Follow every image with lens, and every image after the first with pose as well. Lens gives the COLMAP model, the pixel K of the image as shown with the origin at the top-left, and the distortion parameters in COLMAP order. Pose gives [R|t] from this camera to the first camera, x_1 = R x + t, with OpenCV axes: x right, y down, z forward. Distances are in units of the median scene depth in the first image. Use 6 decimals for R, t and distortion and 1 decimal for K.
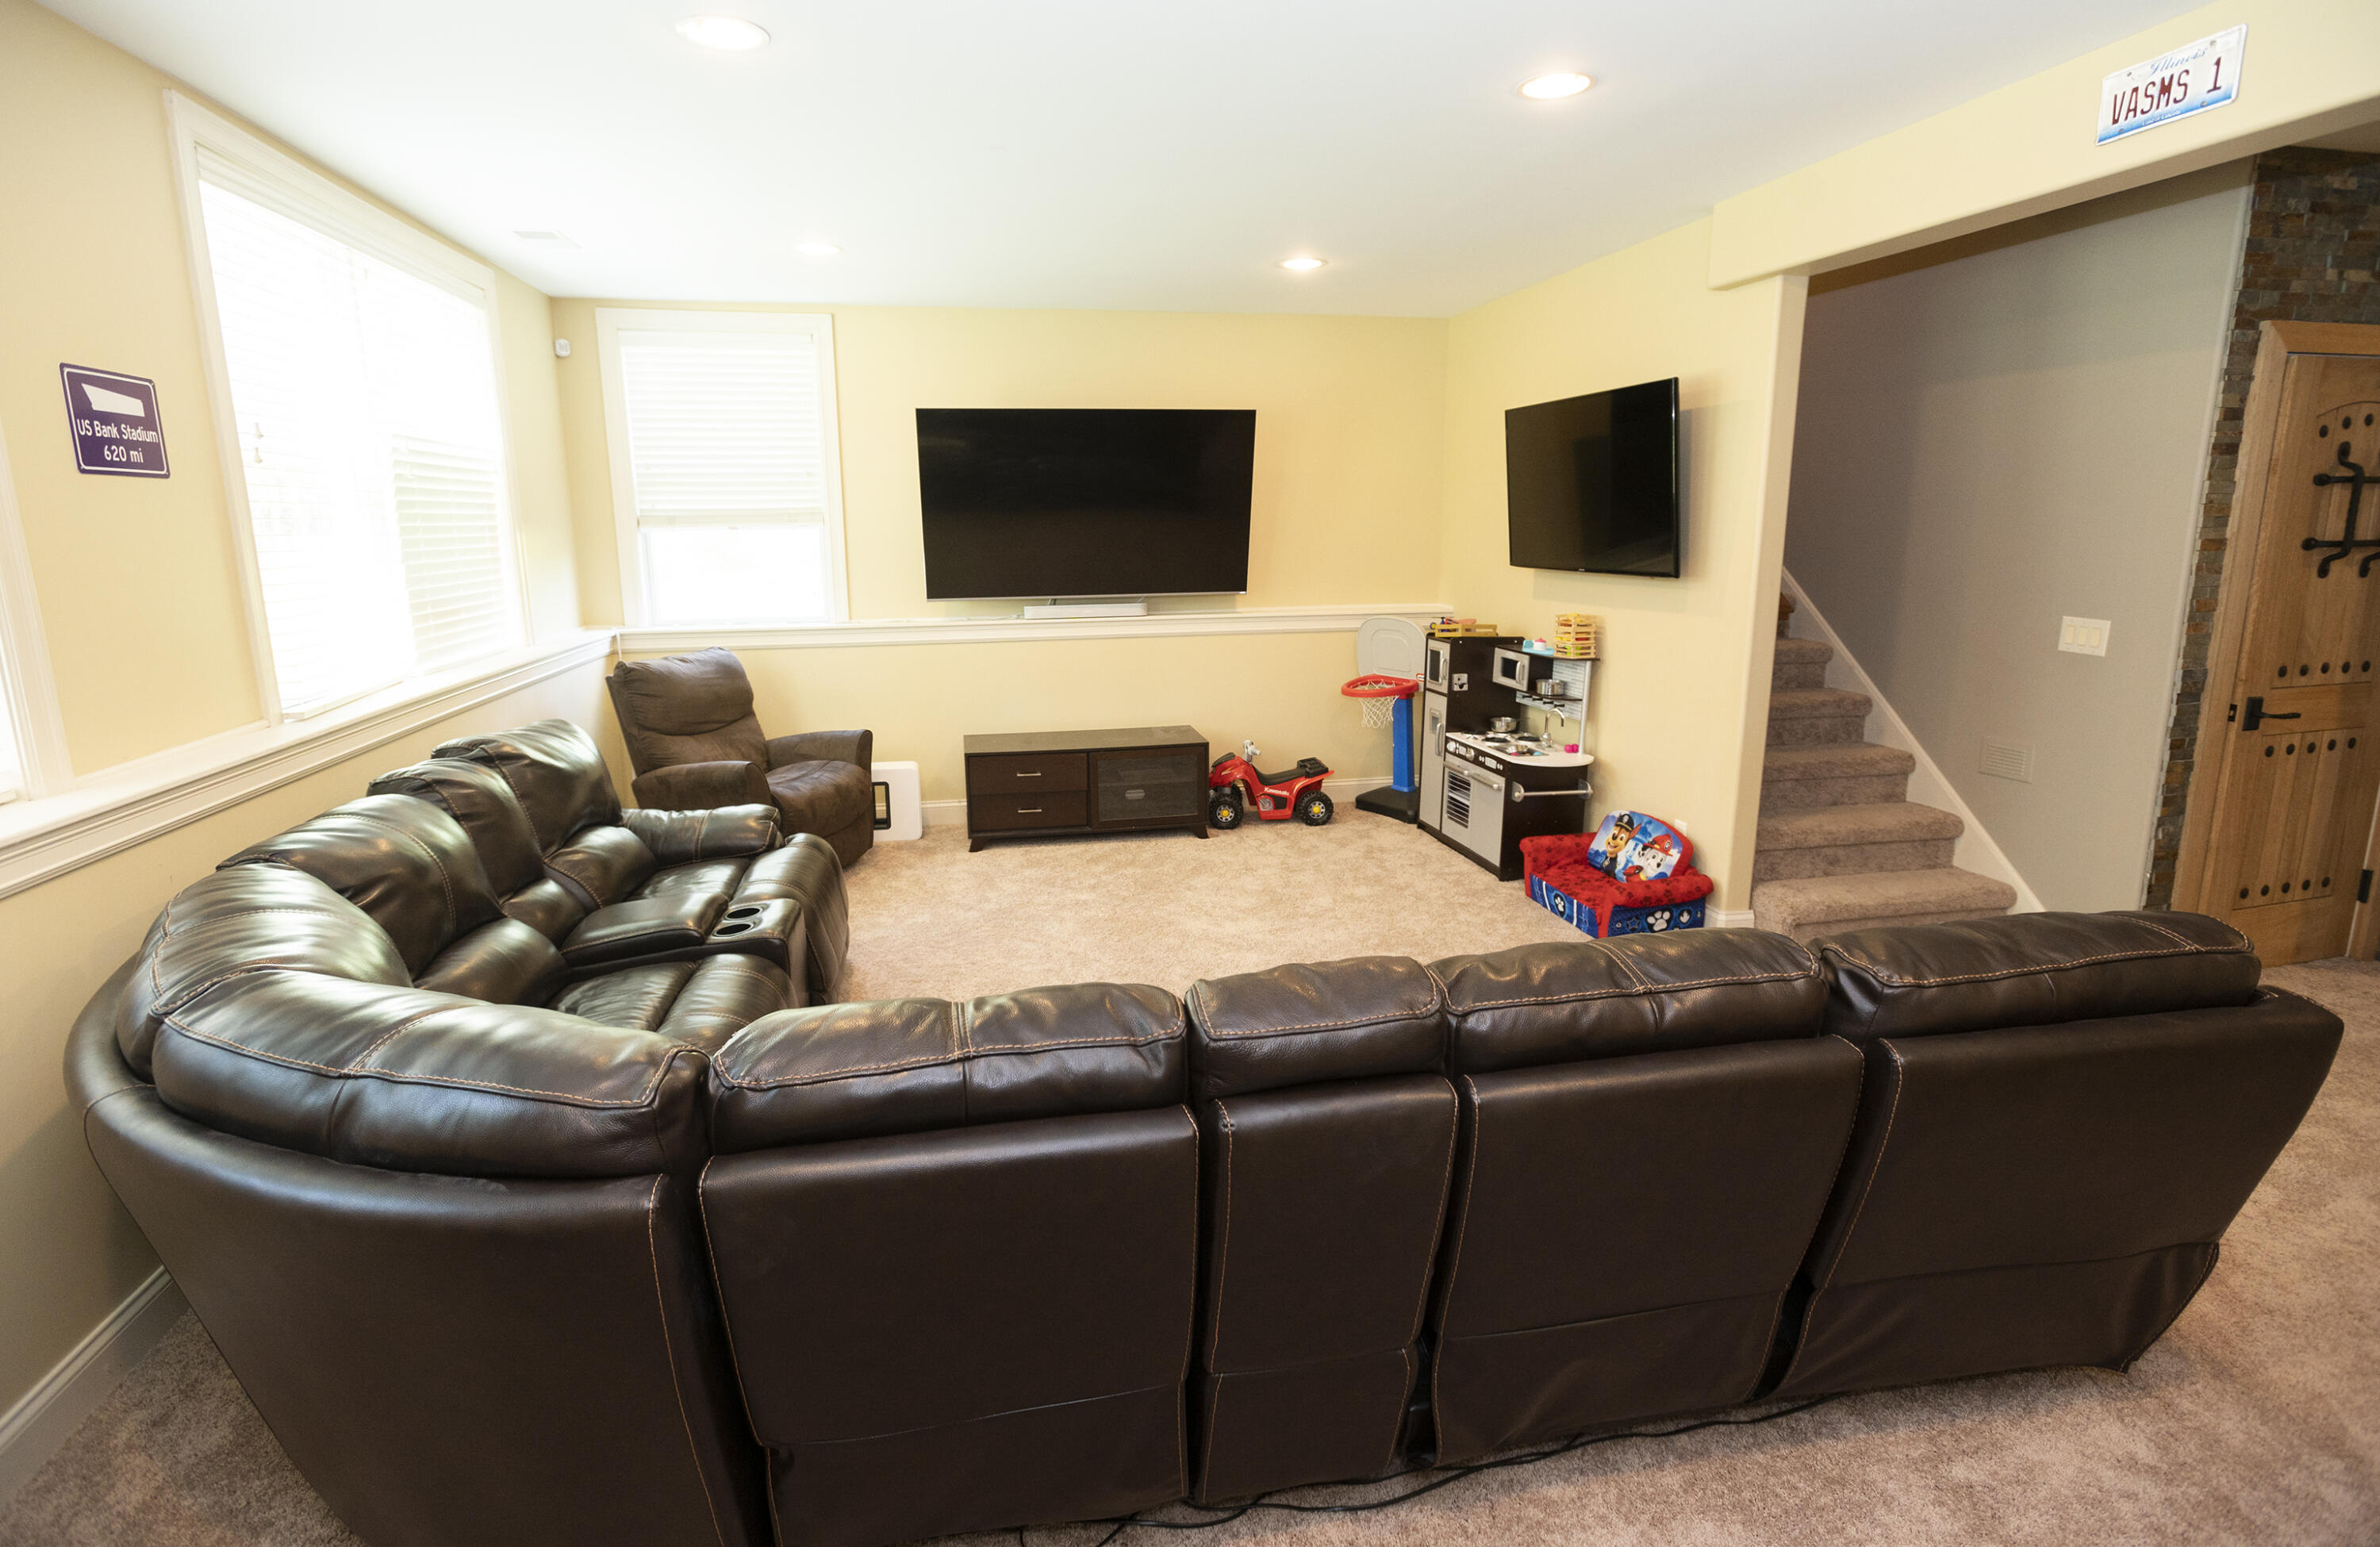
lens RADIAL K [[1180.3, 0, 1194.3], [0, 1180.3, 757.0], [0, 0, 1]] dist [-0.002587, -0.000994]
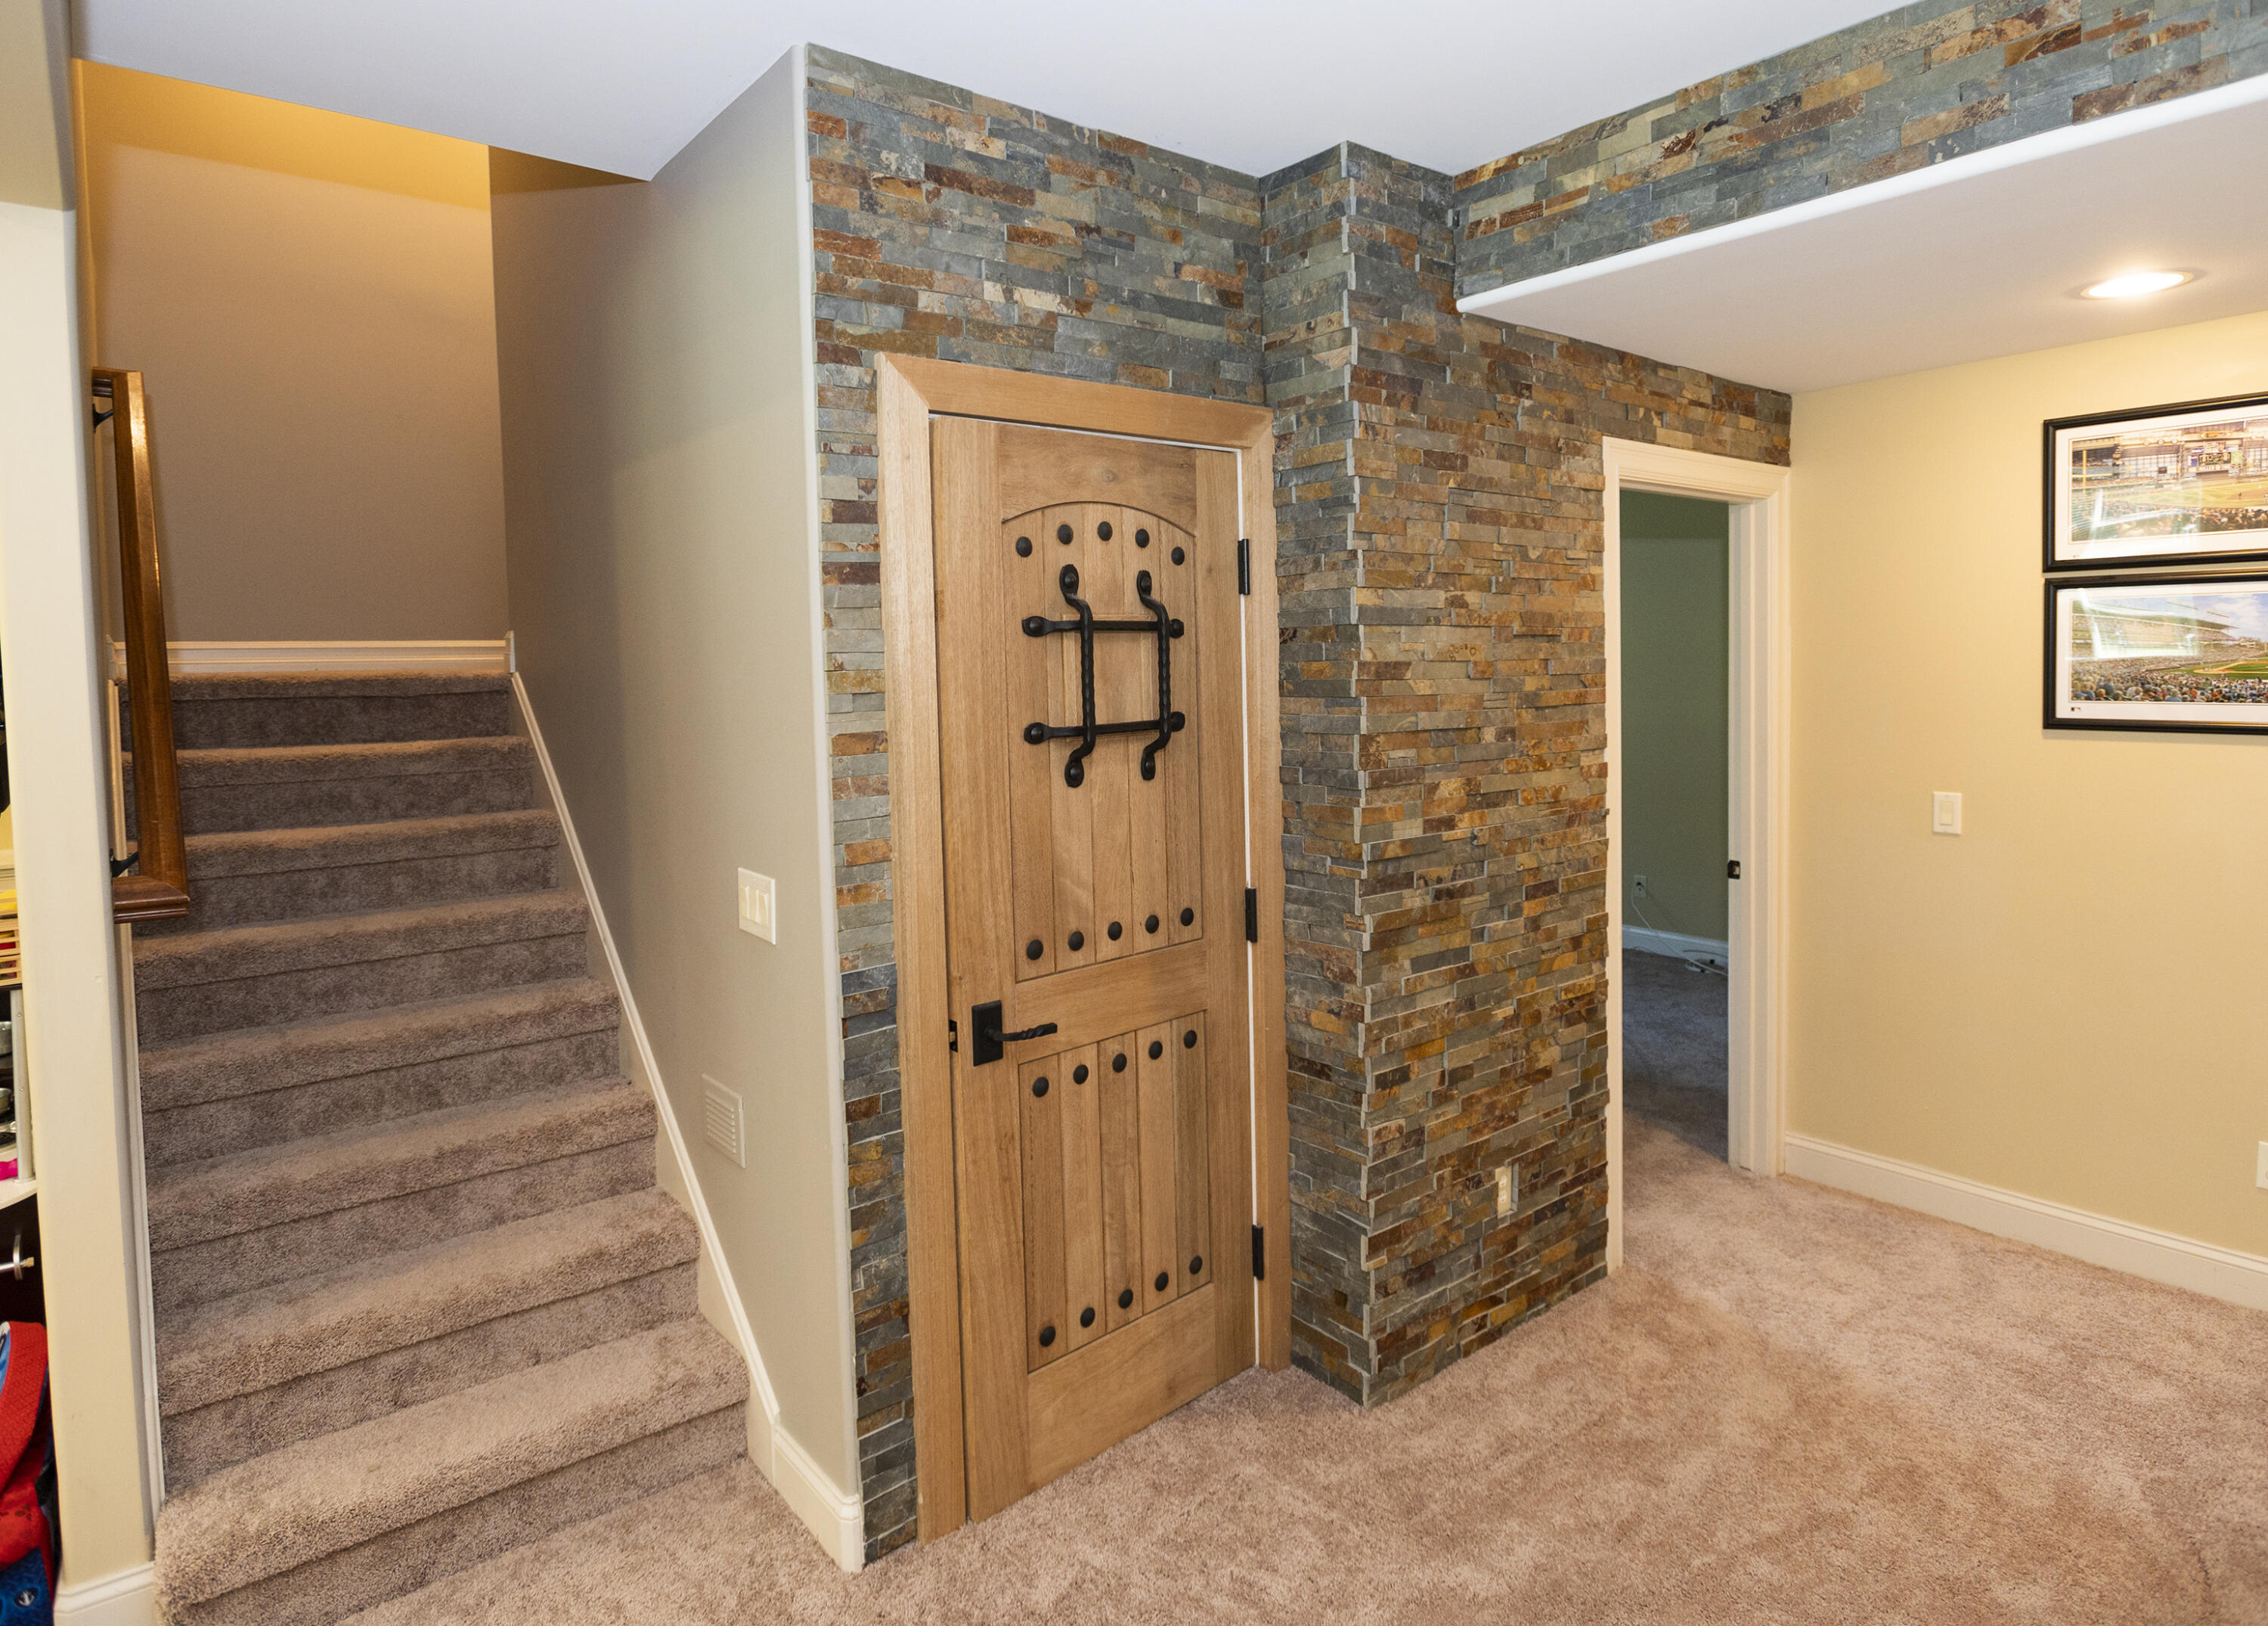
lens RADIAL K [[1288.1, 0, 1145.4], [0, 1288.1, 745.7], [0, 0, 1]] dist [-0.002481, 0.000069]
pose [[0.896557, -0.046132, 0.440519, 0.702346], [0.108260, 0.987219, -0.116950, -0.092369], [-0.429493, 0.152543, 0.890093, 0.397954]]
